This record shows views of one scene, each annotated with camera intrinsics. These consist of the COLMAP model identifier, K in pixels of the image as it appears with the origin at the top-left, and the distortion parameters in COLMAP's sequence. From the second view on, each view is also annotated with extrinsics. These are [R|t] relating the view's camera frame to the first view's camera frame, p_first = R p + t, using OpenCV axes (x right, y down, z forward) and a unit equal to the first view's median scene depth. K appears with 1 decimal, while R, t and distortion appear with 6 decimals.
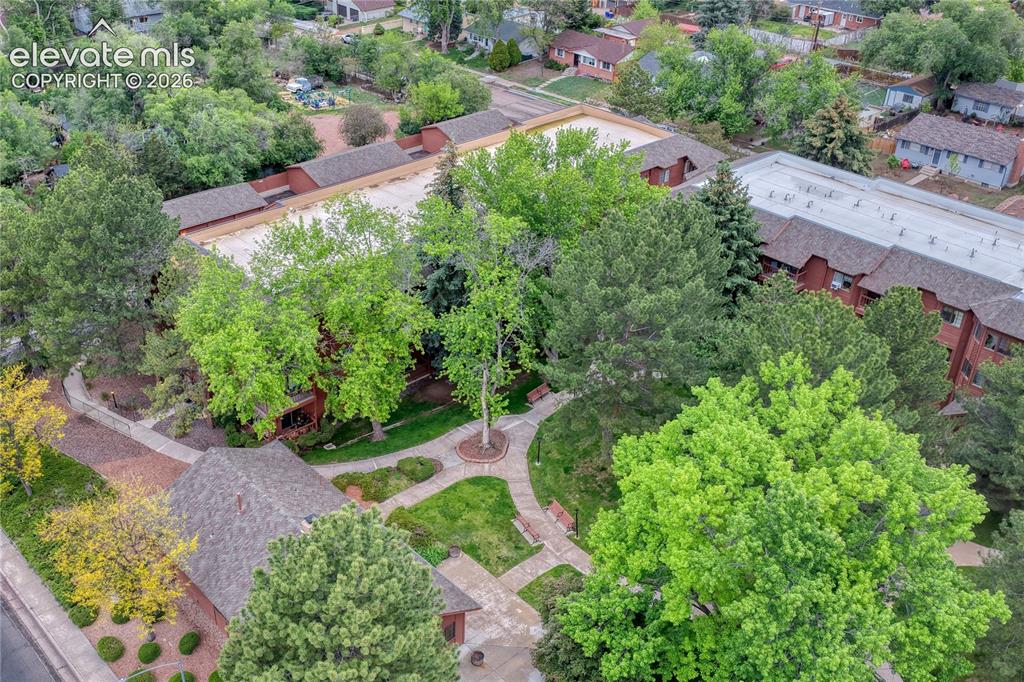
lens RADIAL K [[1062.1, 0, 512.0], [0, 1062.1, 341.0], [0, 0, 1]] dist [0.022916, -0.007872]
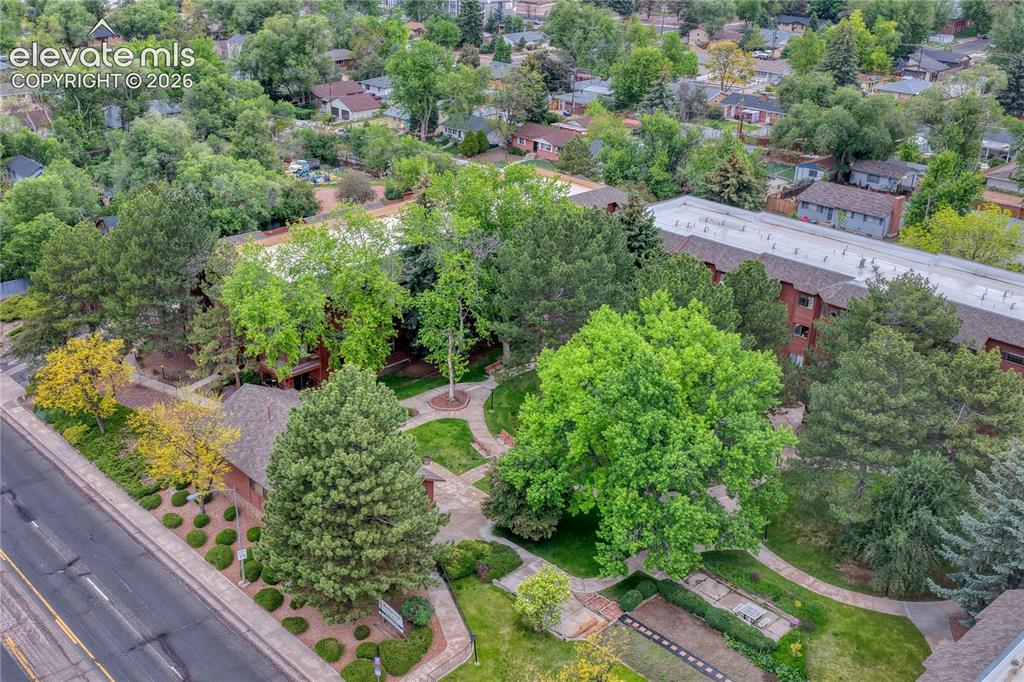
lens RADIAL K [[1062.1, 0, 512.0], [0, 1062.1, 341.0], [0, 0, 1]] dist [0.022916, -0.007872]
pose [[0.999820, -0.009805, 0.016220, 0.019646], [0.011585, 0.993463, -0.113562, 0.120498], [-0.015001, 0.113730, 0.993398, -0.207046]]
